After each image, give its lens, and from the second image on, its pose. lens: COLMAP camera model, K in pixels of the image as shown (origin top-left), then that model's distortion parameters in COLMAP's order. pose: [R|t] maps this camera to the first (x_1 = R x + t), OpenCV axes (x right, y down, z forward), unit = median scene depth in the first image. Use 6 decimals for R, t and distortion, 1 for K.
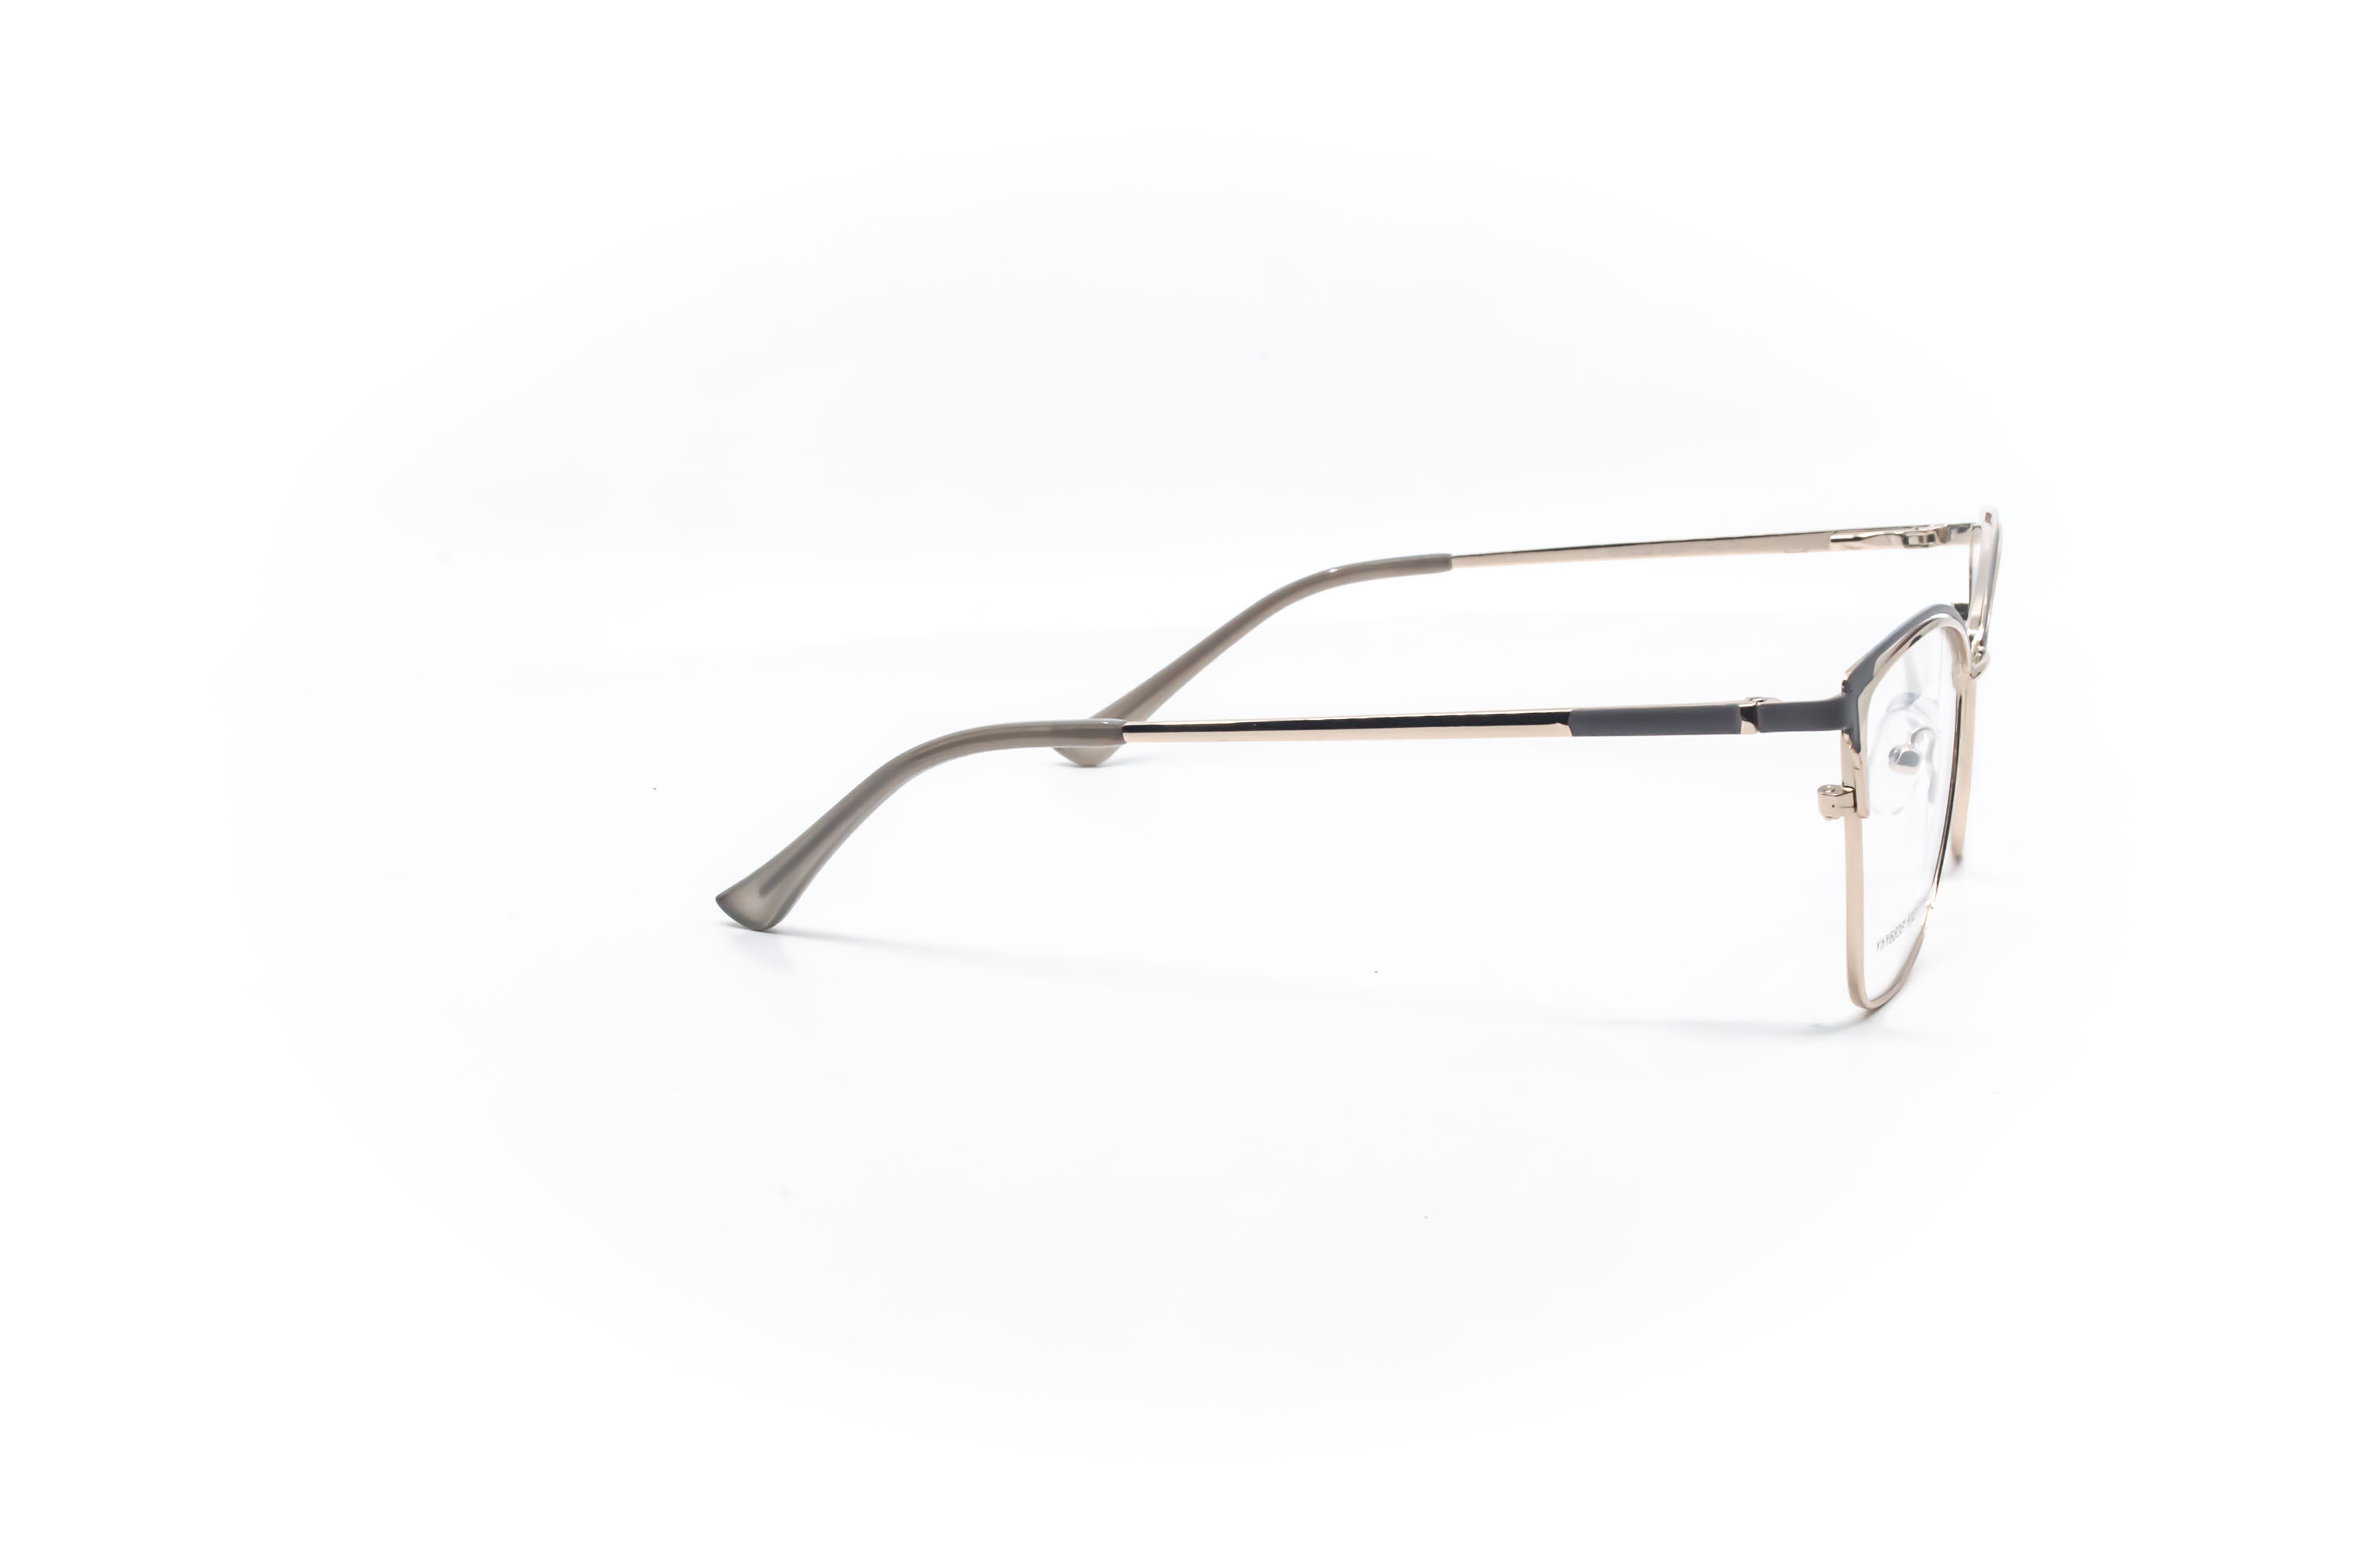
lens RADIAL K [[3073.0, 0, 1179.0], [0, 3073.0, 784.0], [0, 0, 1]] dist [-0.030986, 0.027823]
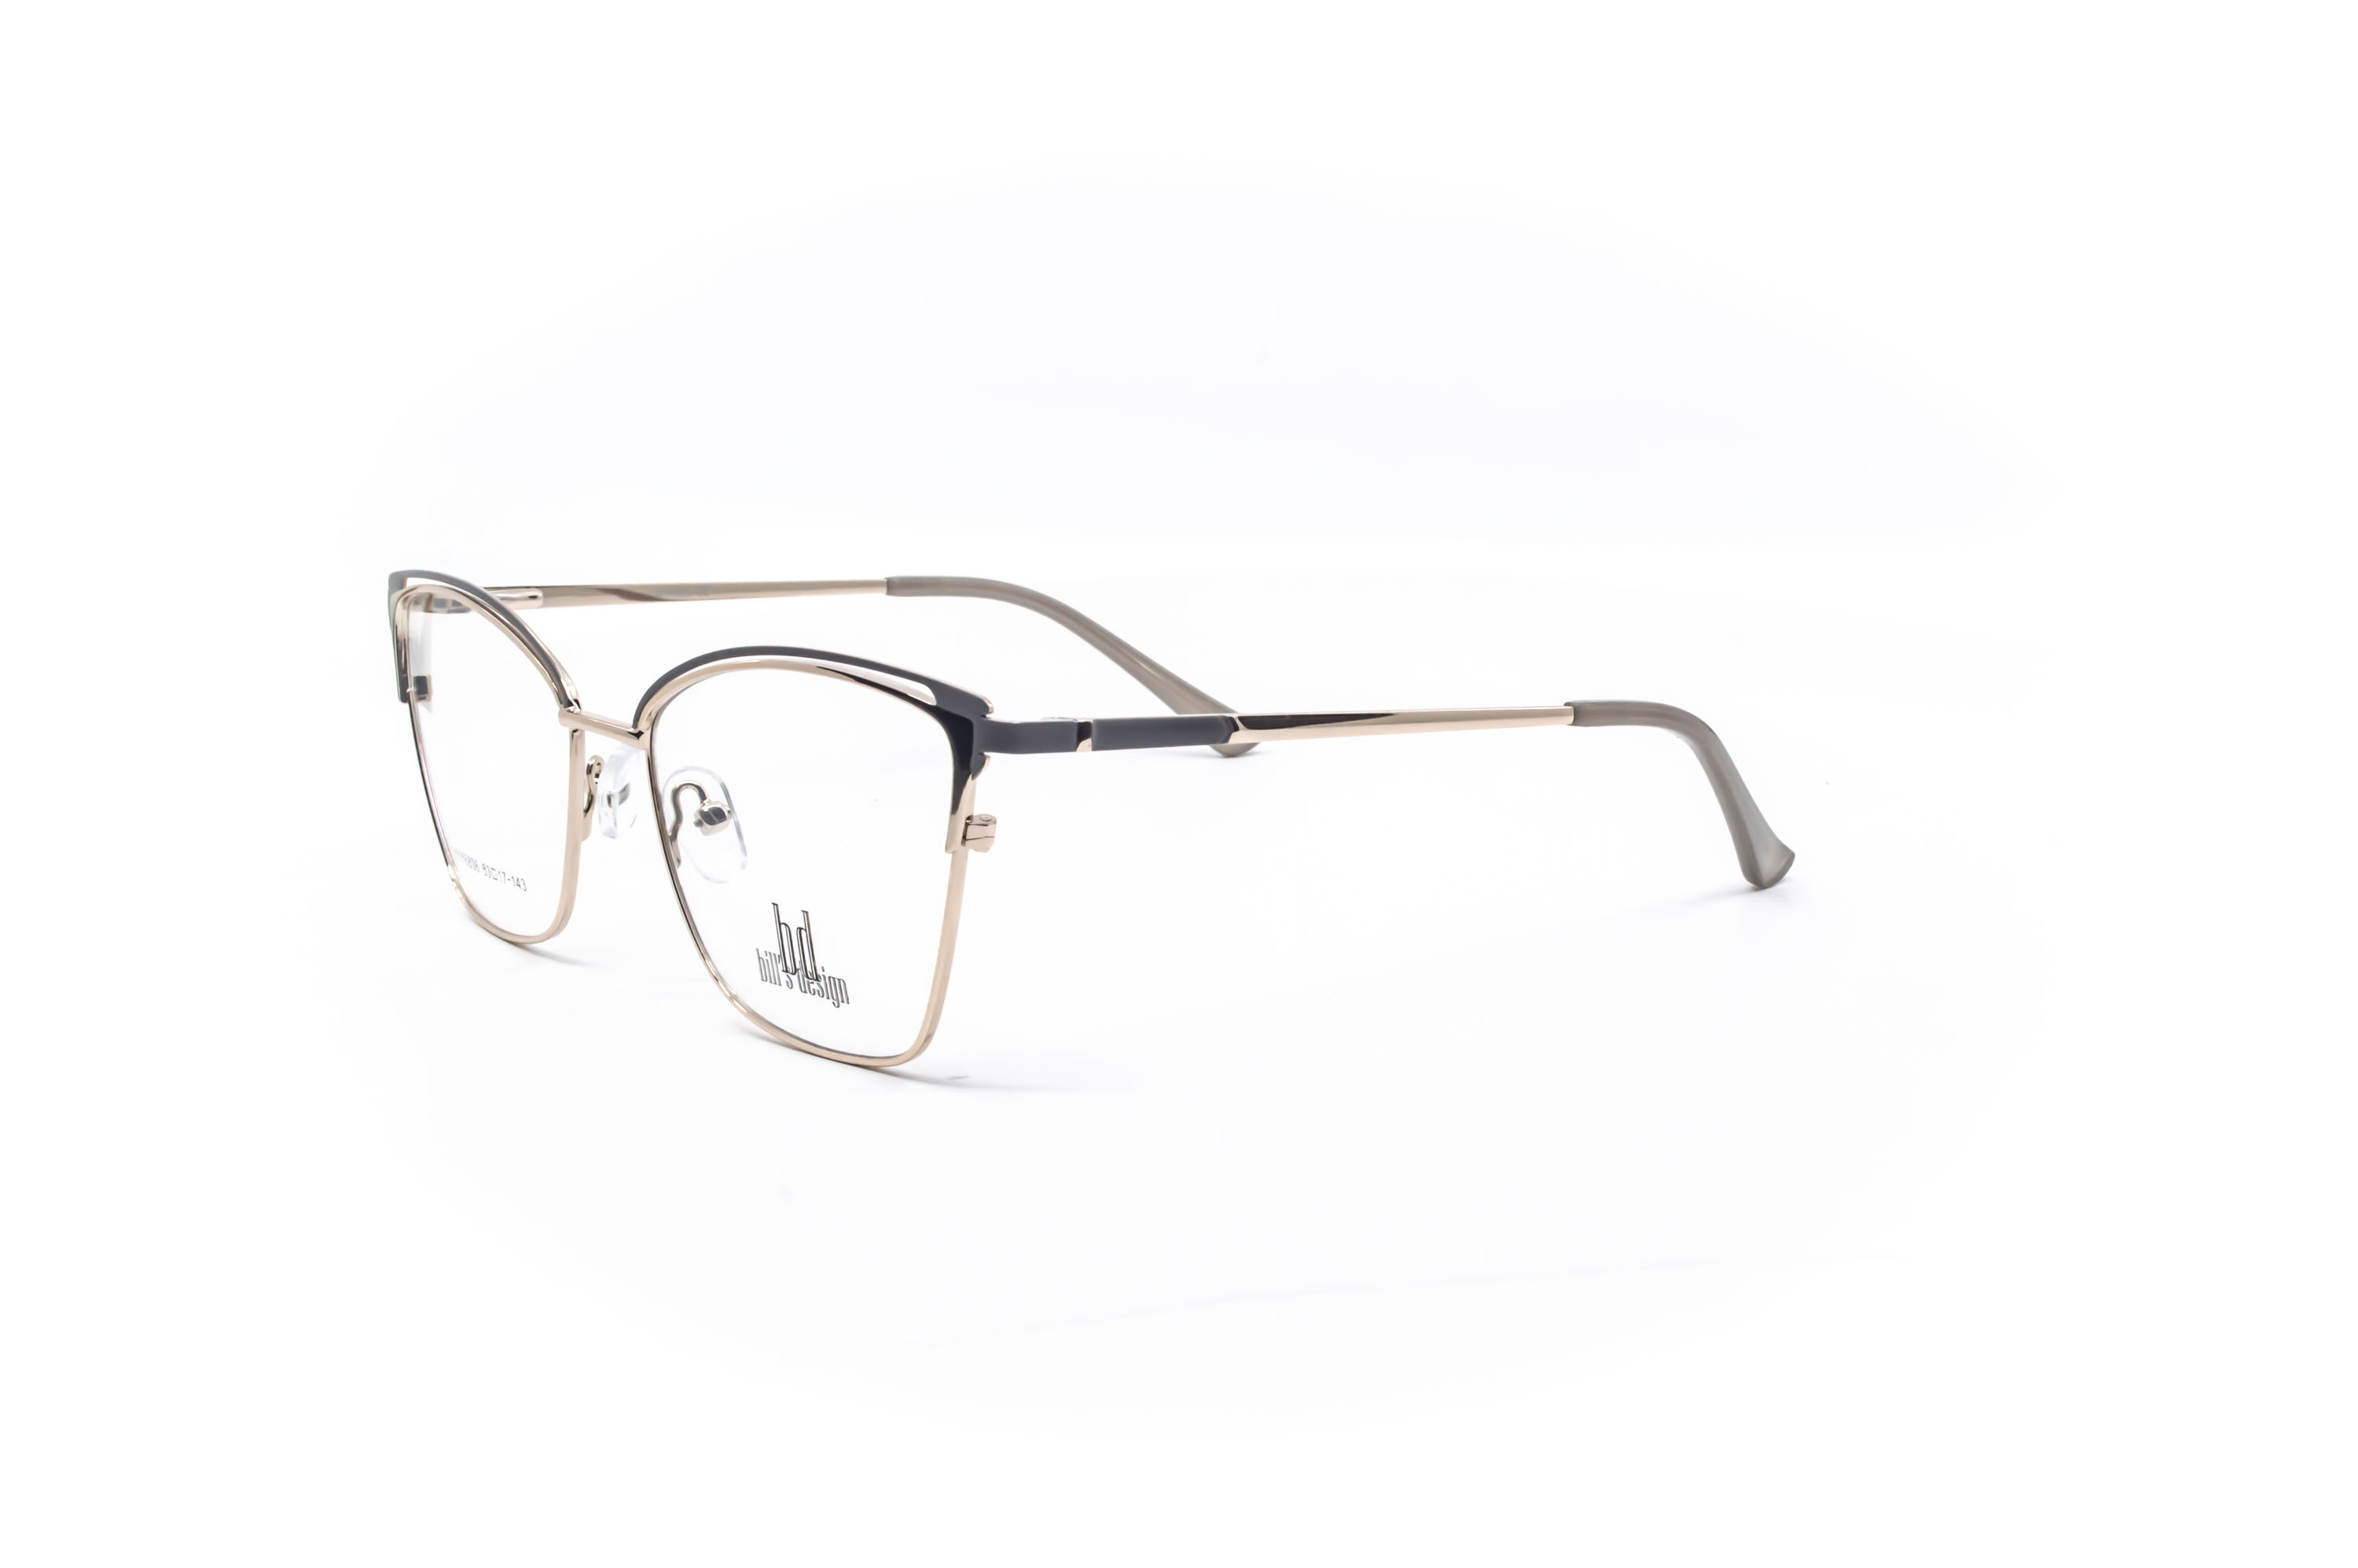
lens RADIAL K [[3073.0, 0, 1179.0], [0, 3073.0, 784.0], [0, 0, 1]] dist [-0.030986, 0.027823]
pose [[-0.497197, 0.199264, -0.844446, 0.948136], [-0.170371, 0.931900, 0.320212, -0.344264], [0.850746, 0.303078, -0.429389, 1.545357]]
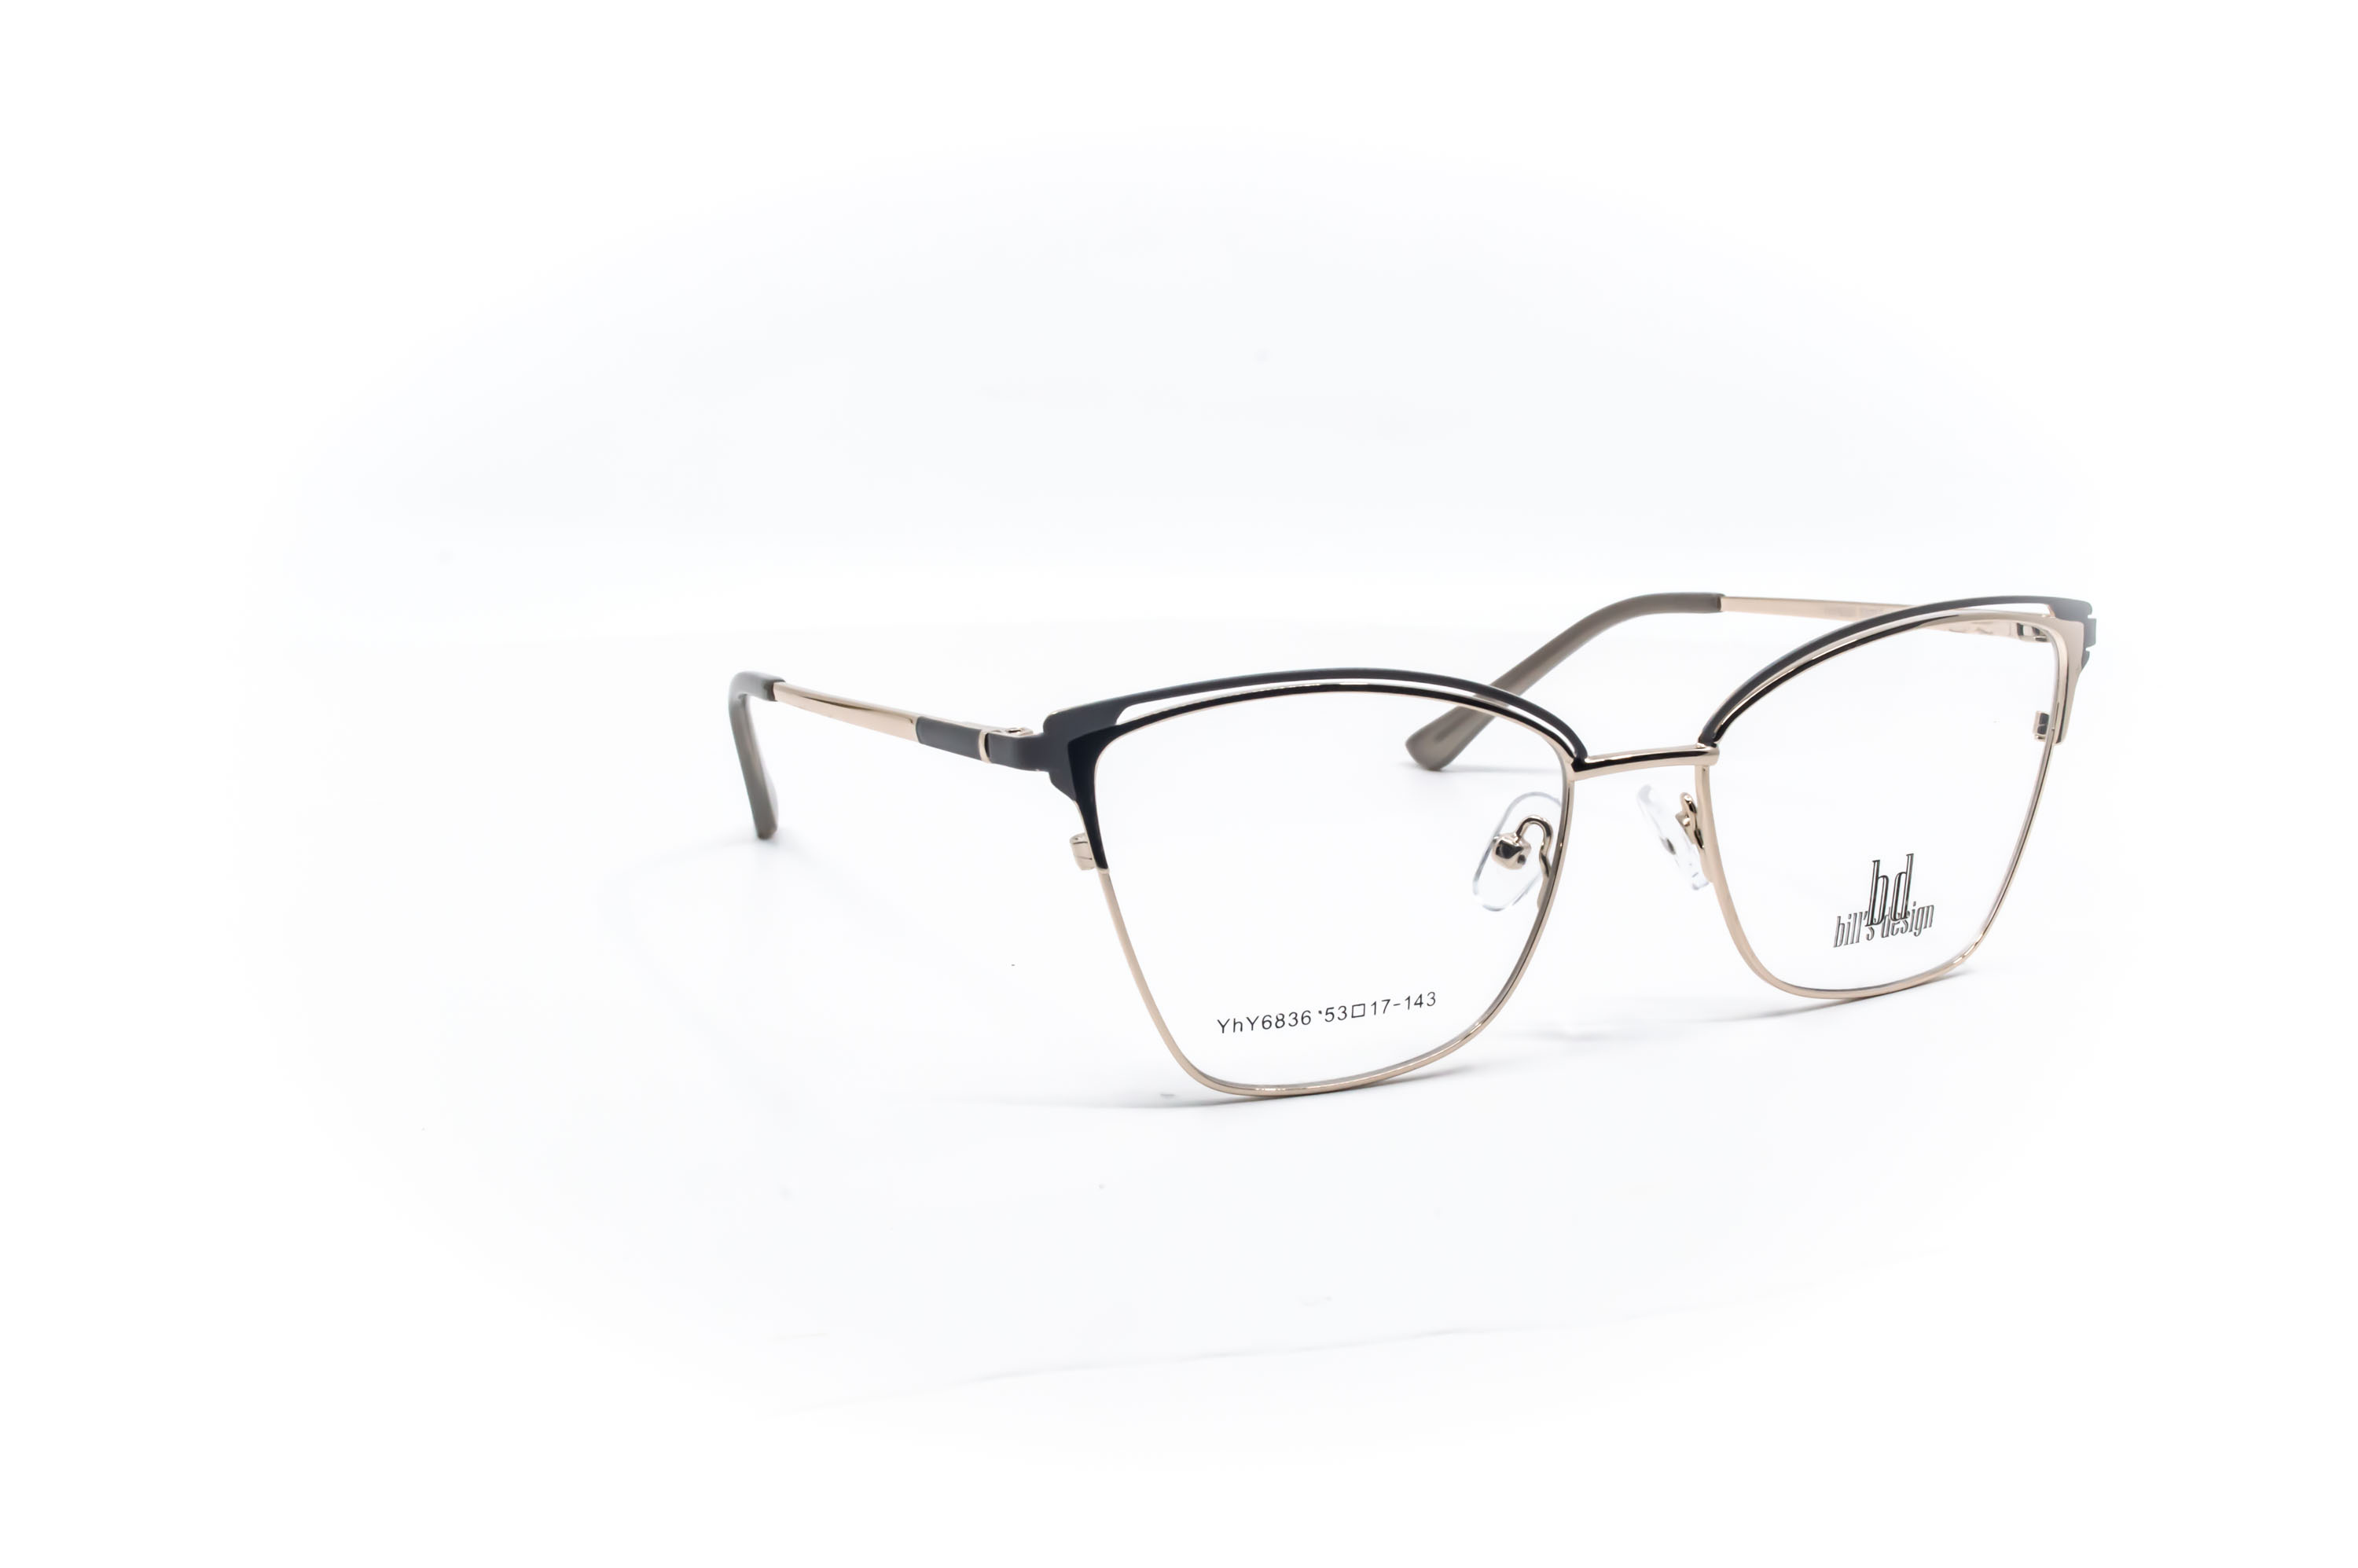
lens RADIAL K [[3073.0, 0, 1179.0], [0, 3073.0, 784.0], [0, 0, 1]] dist [-0.030986, 0.027823]
pose [[0.703977, 0.150923, -0.694001, 0.762463], [-0.146238, 0.987025, 0.066306, -0.069962], [0.695004, 0.054811, 0.716914, 0.298355]]
